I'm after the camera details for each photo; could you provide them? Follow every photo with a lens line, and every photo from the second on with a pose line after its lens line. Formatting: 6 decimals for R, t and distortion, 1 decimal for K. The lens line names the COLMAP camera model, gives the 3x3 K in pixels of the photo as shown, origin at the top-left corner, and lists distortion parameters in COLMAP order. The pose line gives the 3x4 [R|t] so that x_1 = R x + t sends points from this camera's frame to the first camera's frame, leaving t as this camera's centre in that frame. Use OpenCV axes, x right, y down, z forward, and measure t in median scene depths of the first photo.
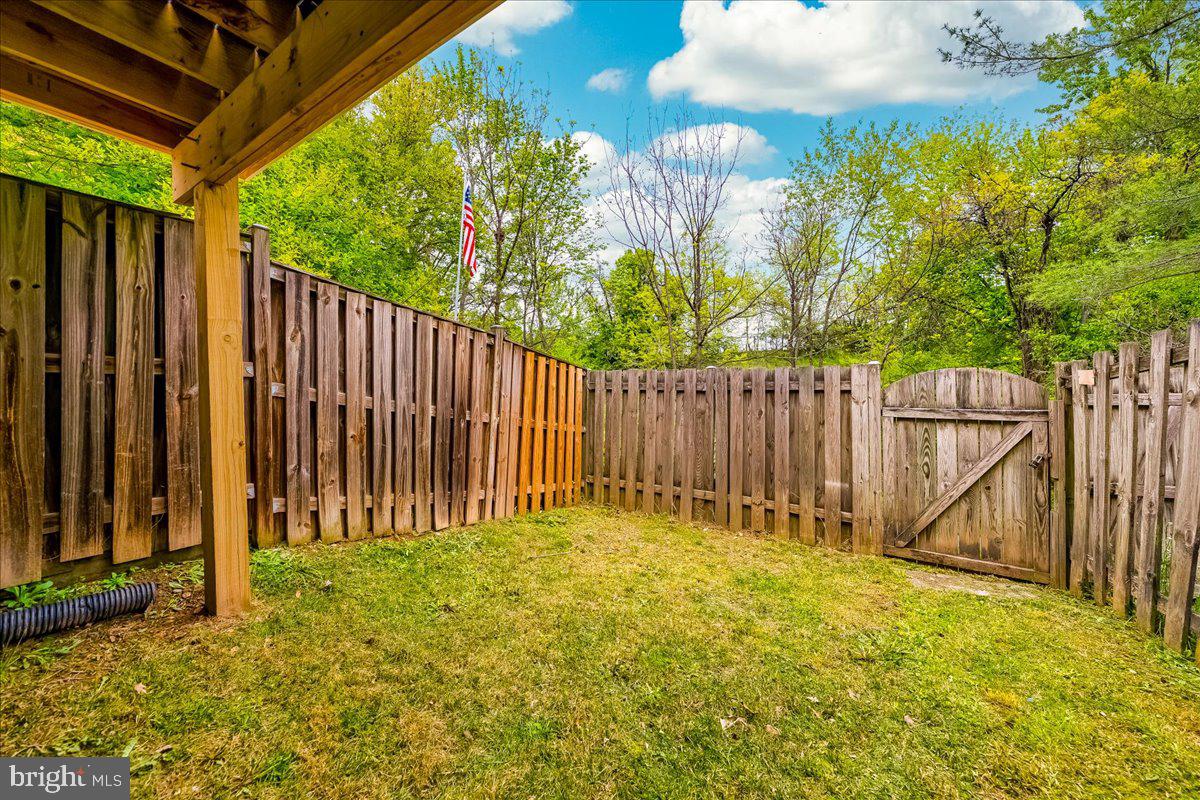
lens RADIAL K [[414.7, 0, 590.7], [0, 414.7, 390.7], [0, 0, 1]] dist [-0.000688, -0.000422]
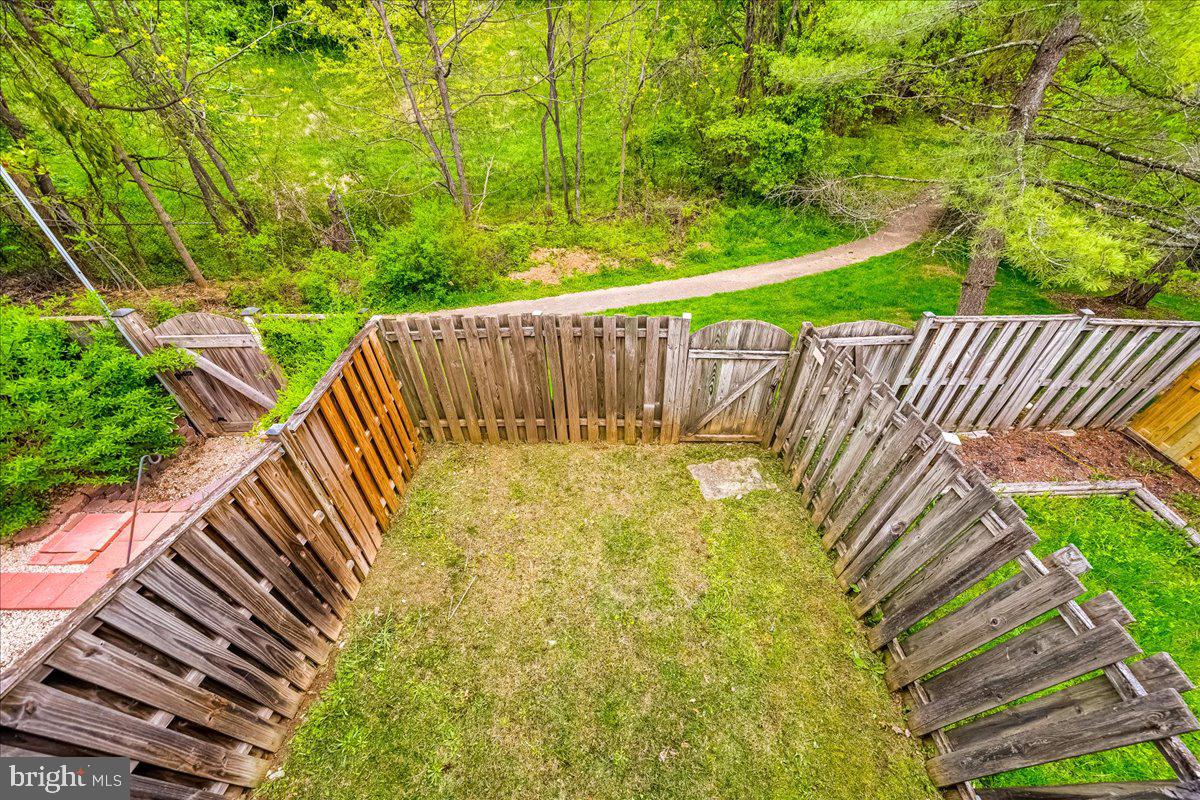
lens RADIAL K [[414.7, 0, 597.6], [0, 414.7, 395.3], [0, 0, 1]] dist [-0.000688, -0.000422]
pose [[0.843031, -0.360442, 0.399225, -0.031817], [0.026864, 0.769530, 0.638045, -0.625904], [-0.537194, -0.527167, 0.658421, 0.299063]]
